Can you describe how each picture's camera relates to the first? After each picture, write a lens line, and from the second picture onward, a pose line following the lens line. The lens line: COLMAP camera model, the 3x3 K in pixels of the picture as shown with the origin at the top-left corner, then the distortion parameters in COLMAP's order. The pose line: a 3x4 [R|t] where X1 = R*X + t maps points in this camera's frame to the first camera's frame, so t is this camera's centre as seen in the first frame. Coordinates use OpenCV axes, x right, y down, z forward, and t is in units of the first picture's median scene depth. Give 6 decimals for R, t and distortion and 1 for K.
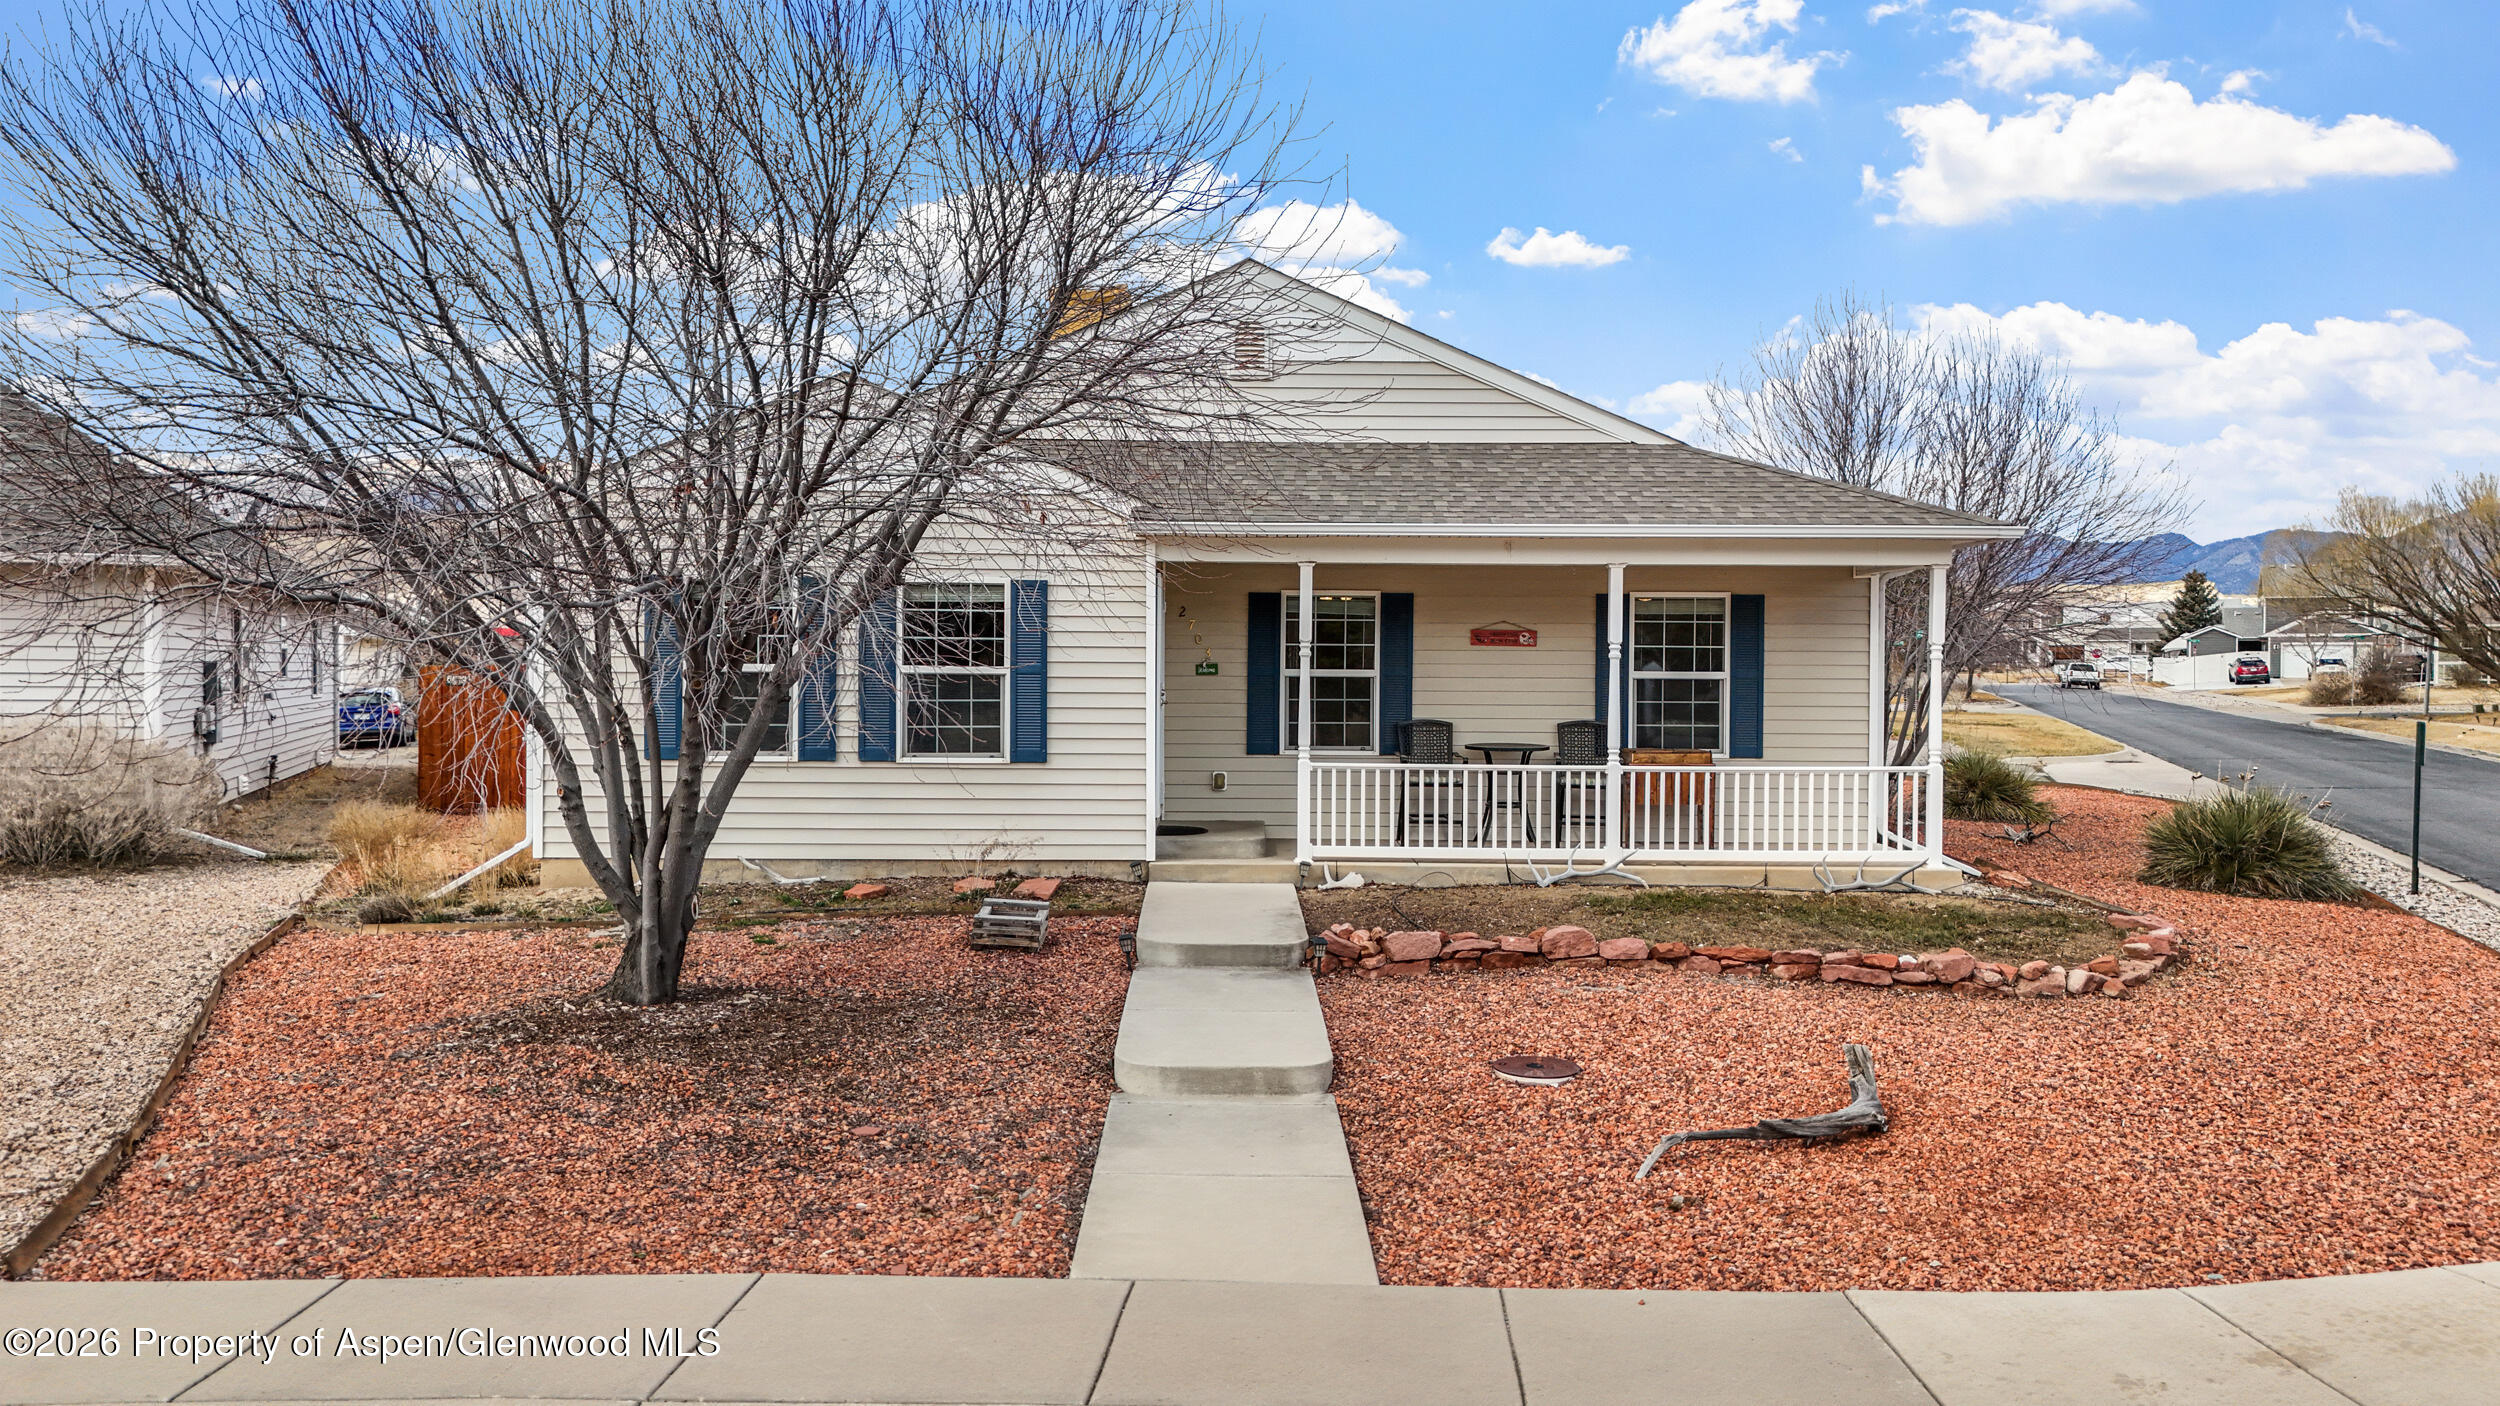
lens RADIAL K [[1831.4, 0, 1250.0], [0, 1831.4, 703.0], [0, 0, 1]] dist [-0.000788, 0.000652]
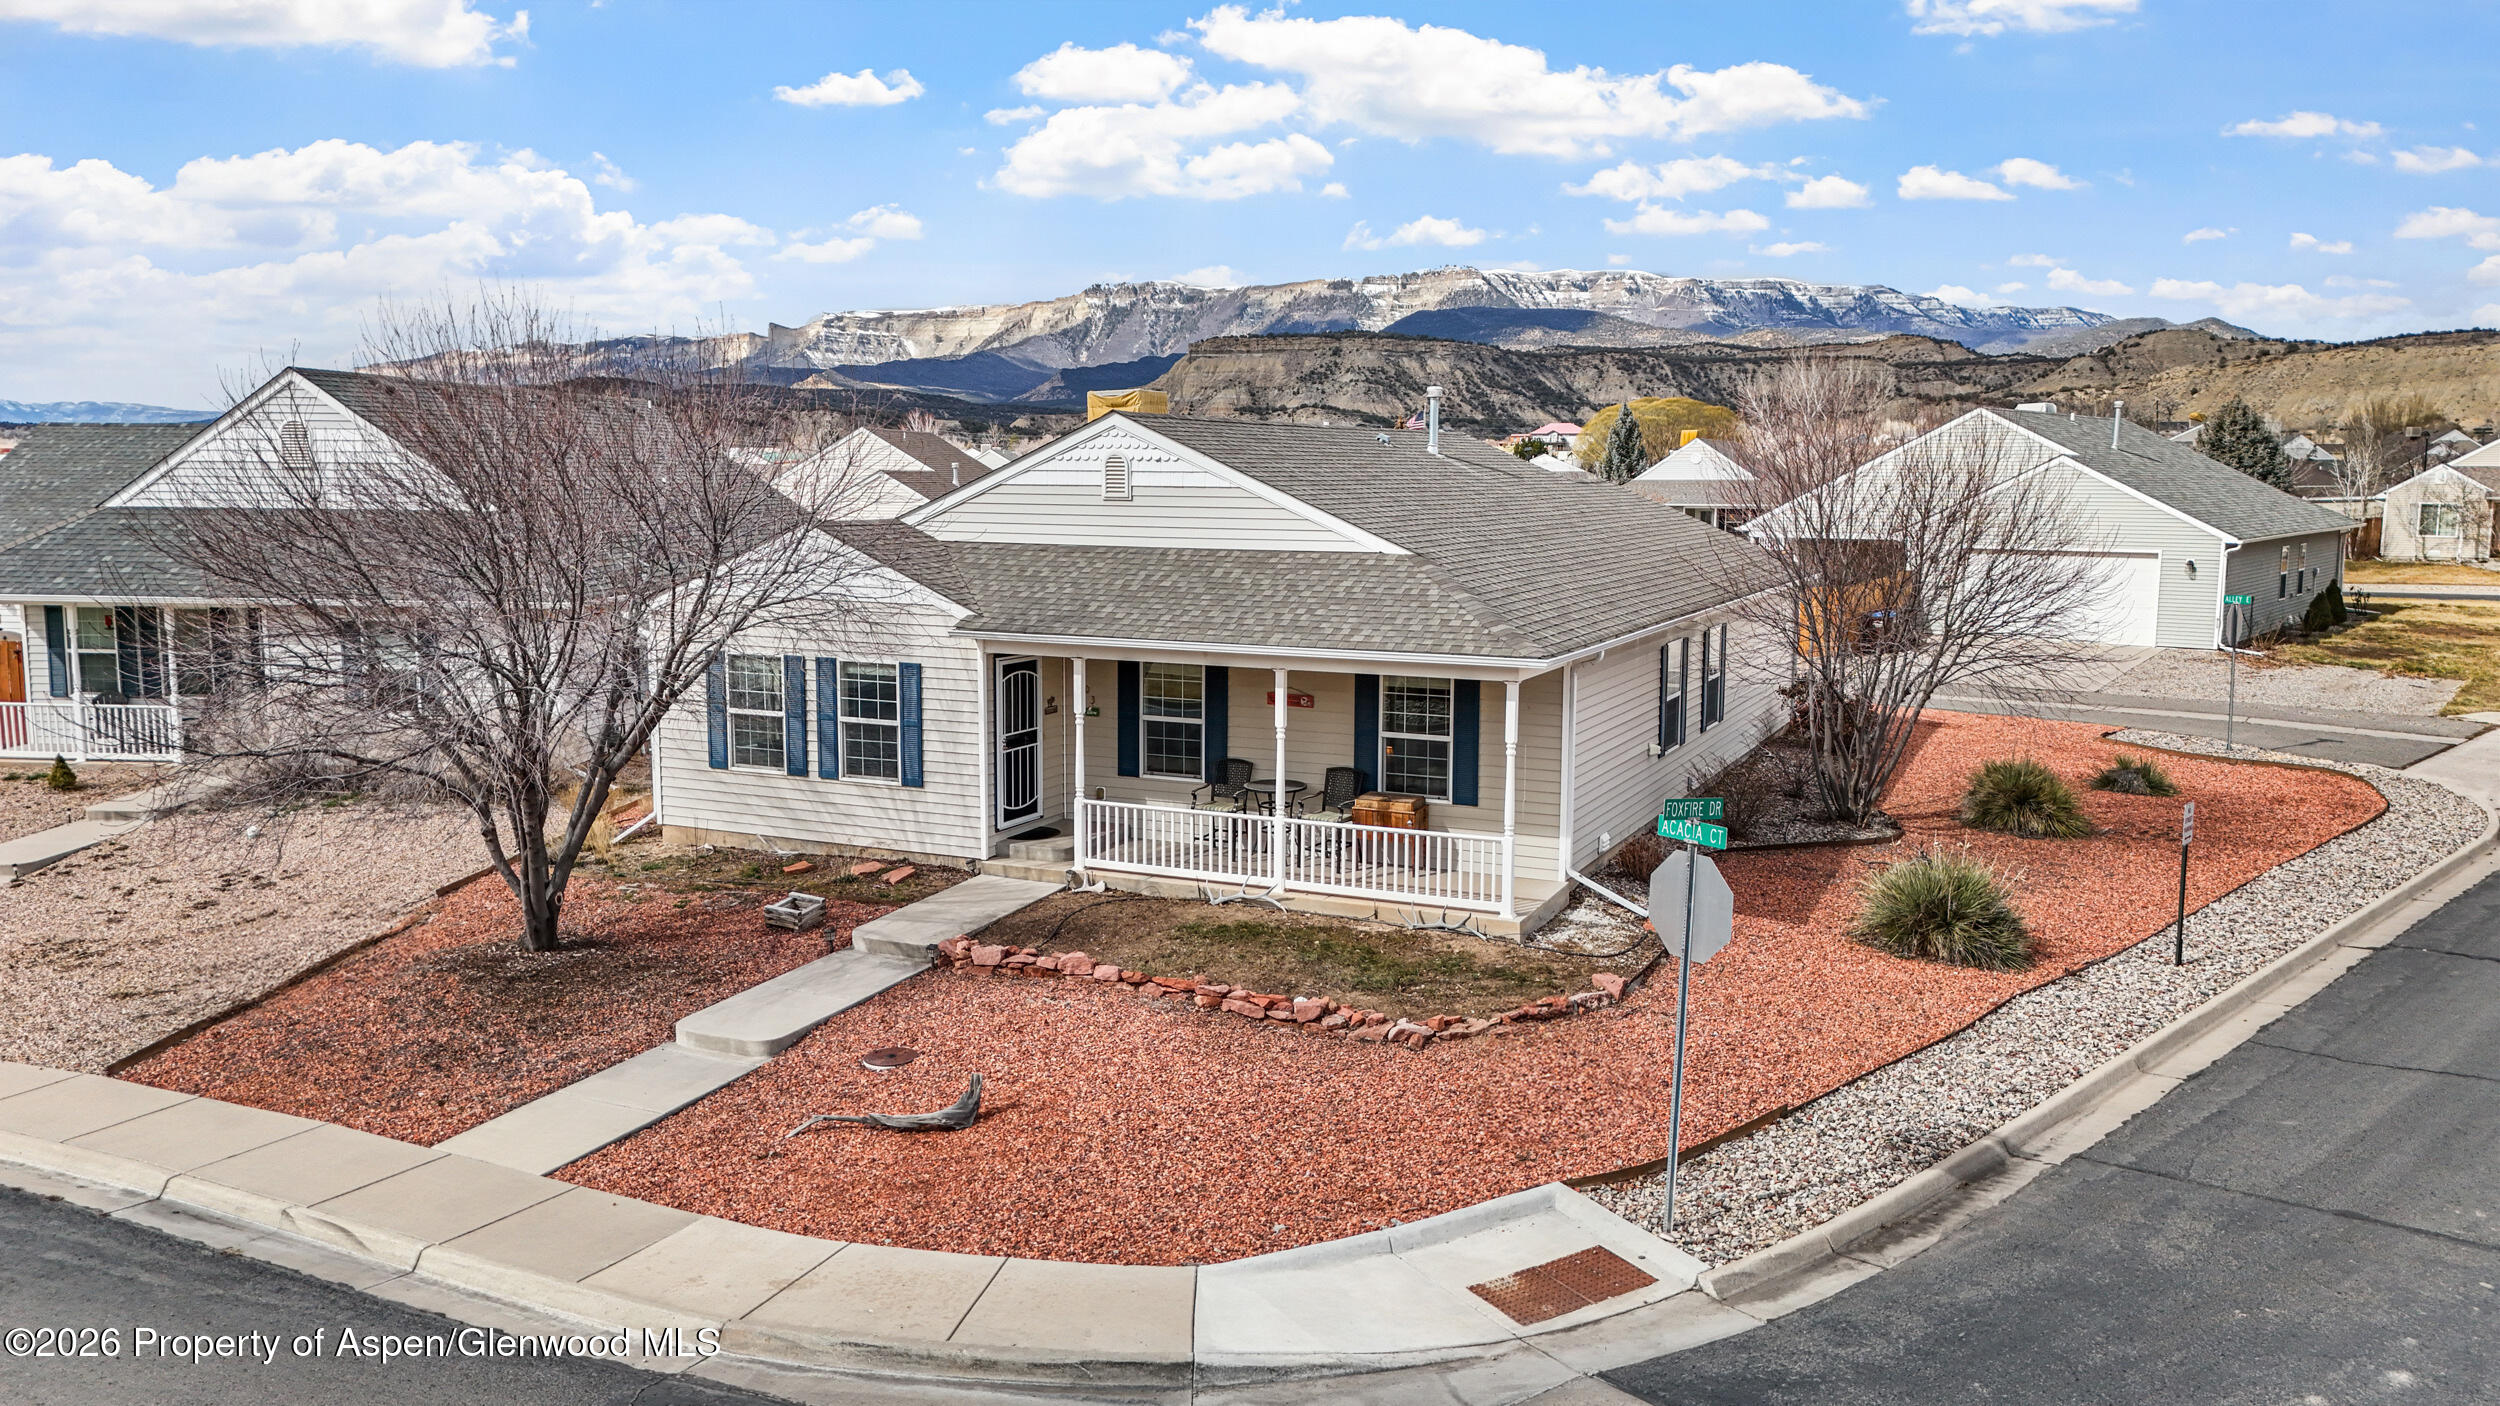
lens RADIAL K [[1835.2, 0, 1250.0], [0, 1835.2, 703.0], [0, 0, 1]] dist [0.128477, -0.199660]
pose [[0.900555, 0.050650, -0.431782, 0.756584], [-0.006115, 0.994568, 0.103914, -0.188936], [0.434699, -0.090940, 0.895972, -0.200025]]
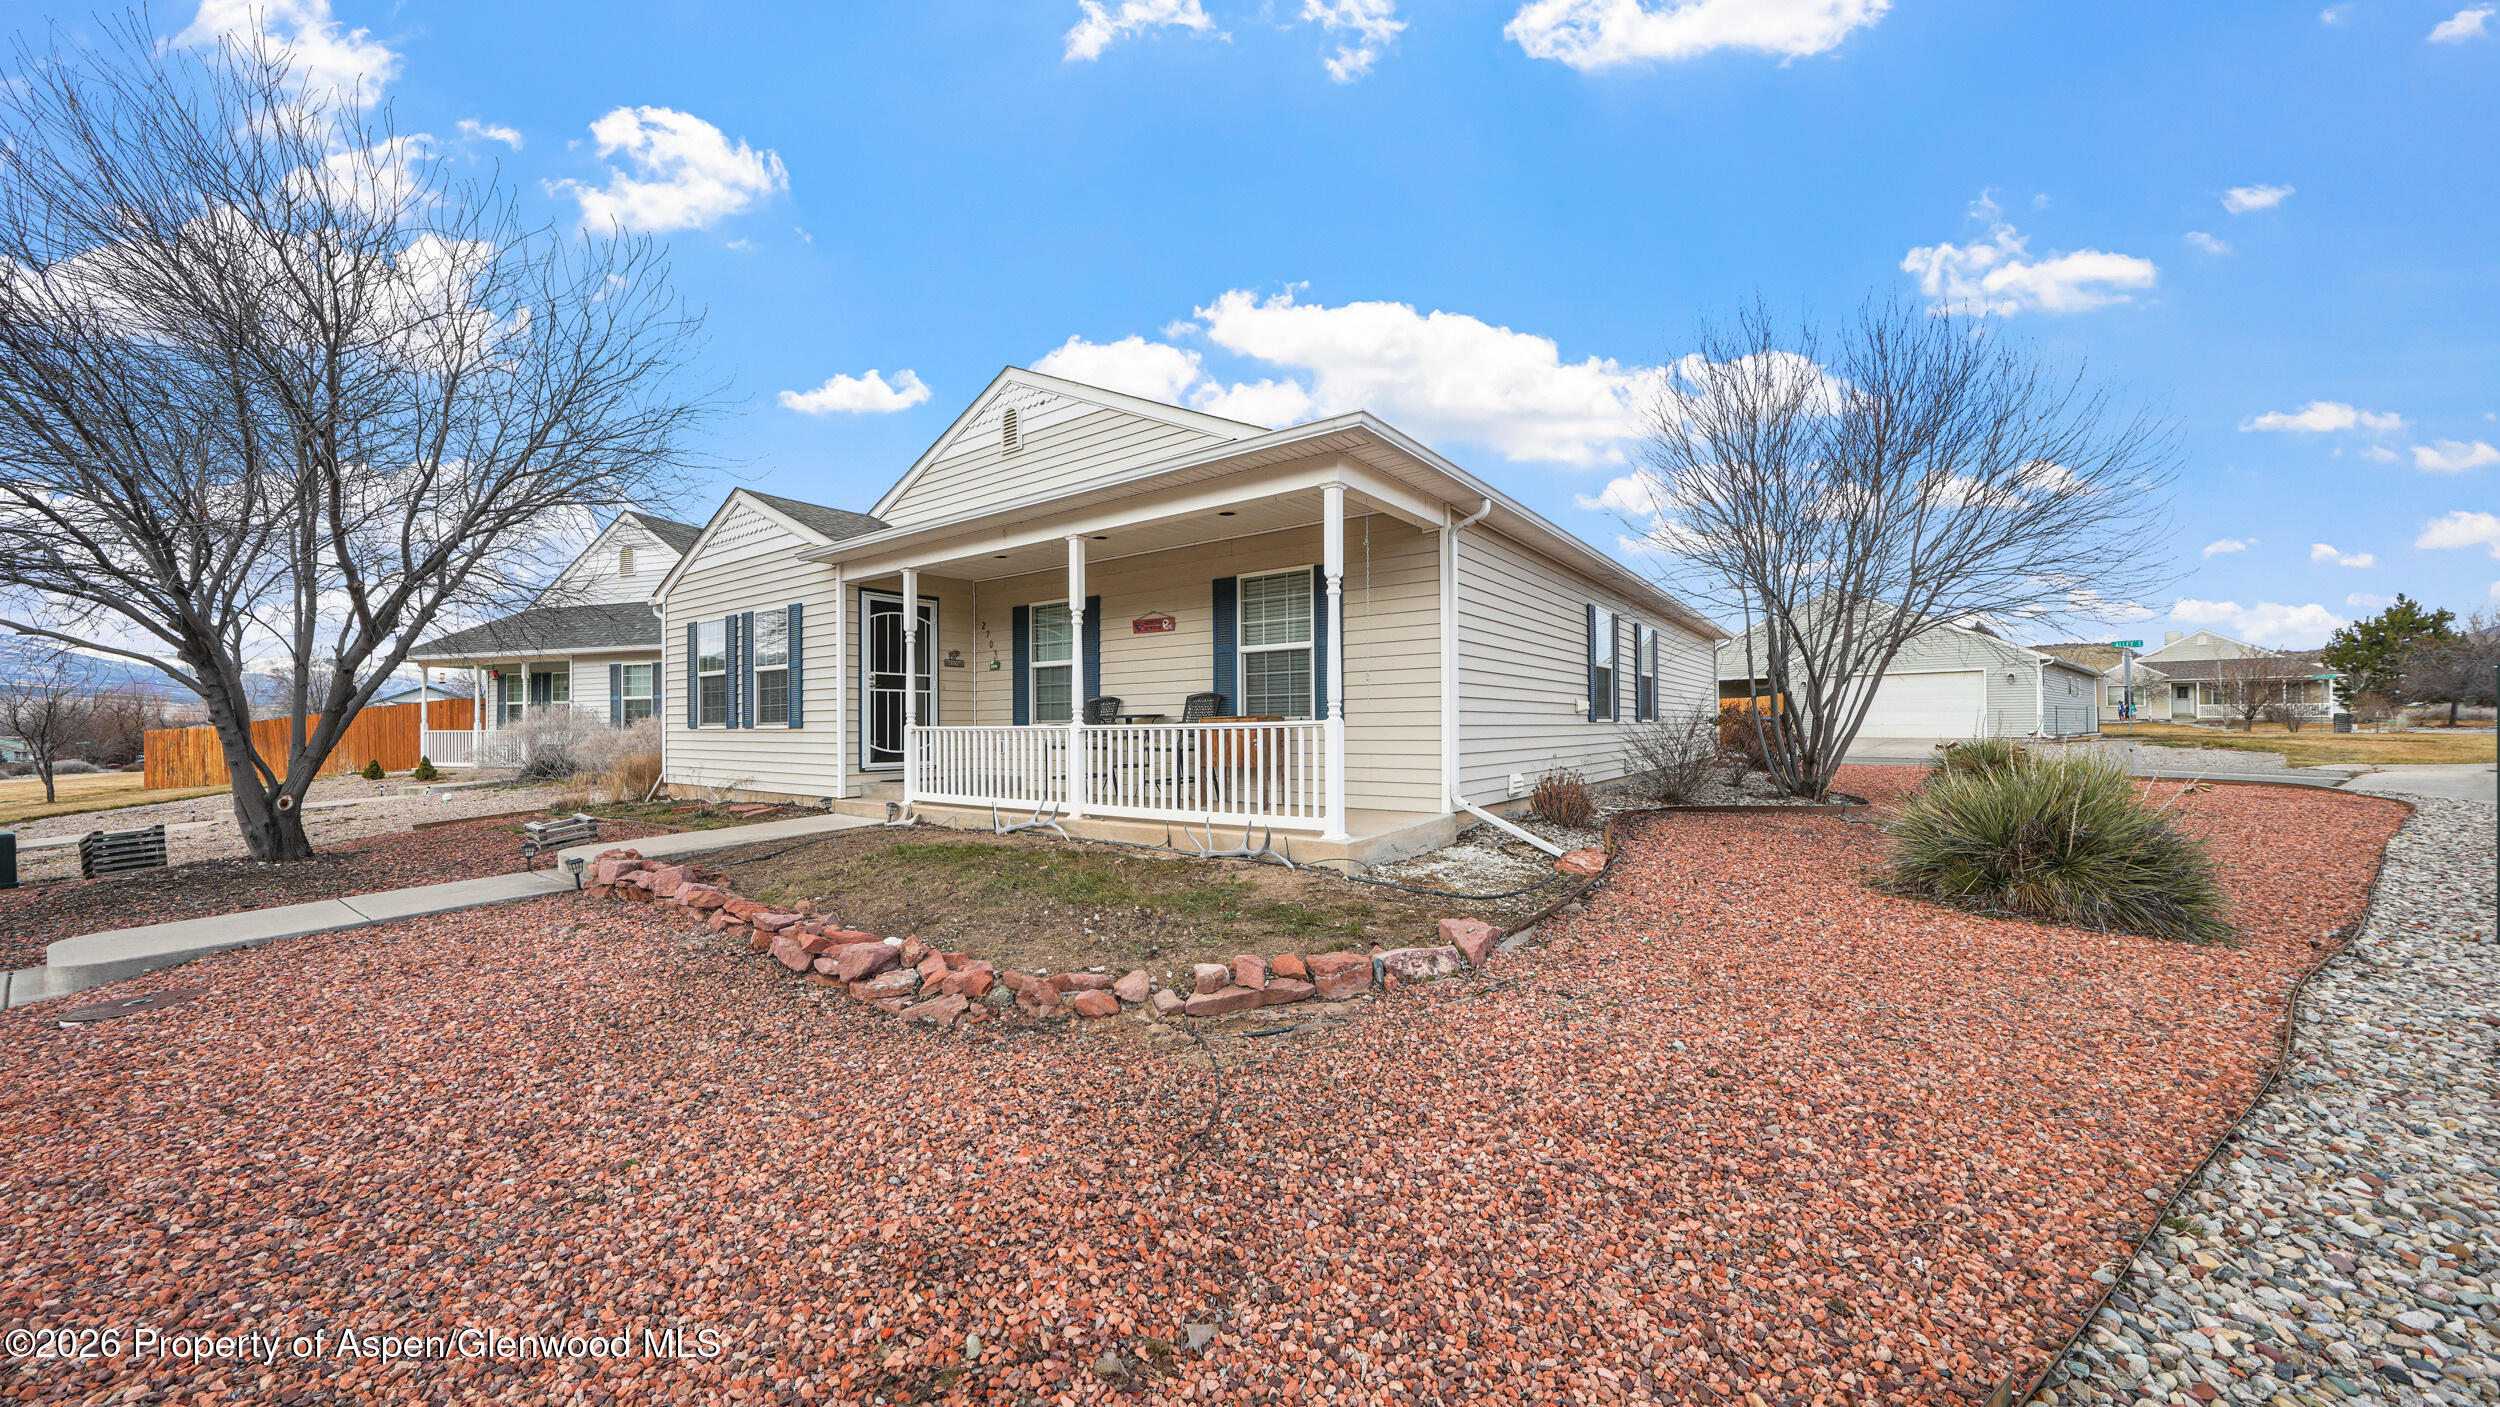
lens RADIAL K [[862.1, 0, 1244.4], [0, 862.1, 709.5], [0, 0, 1]] dist [-0.000342, 0.000112]
pose [[0.801285, -0.025969, -0.597718, 0.581455], [0.001836, 0.999160, -0.040948, 0.046872], [0.598279, 0.031713, 0.800660, 0.660708]]
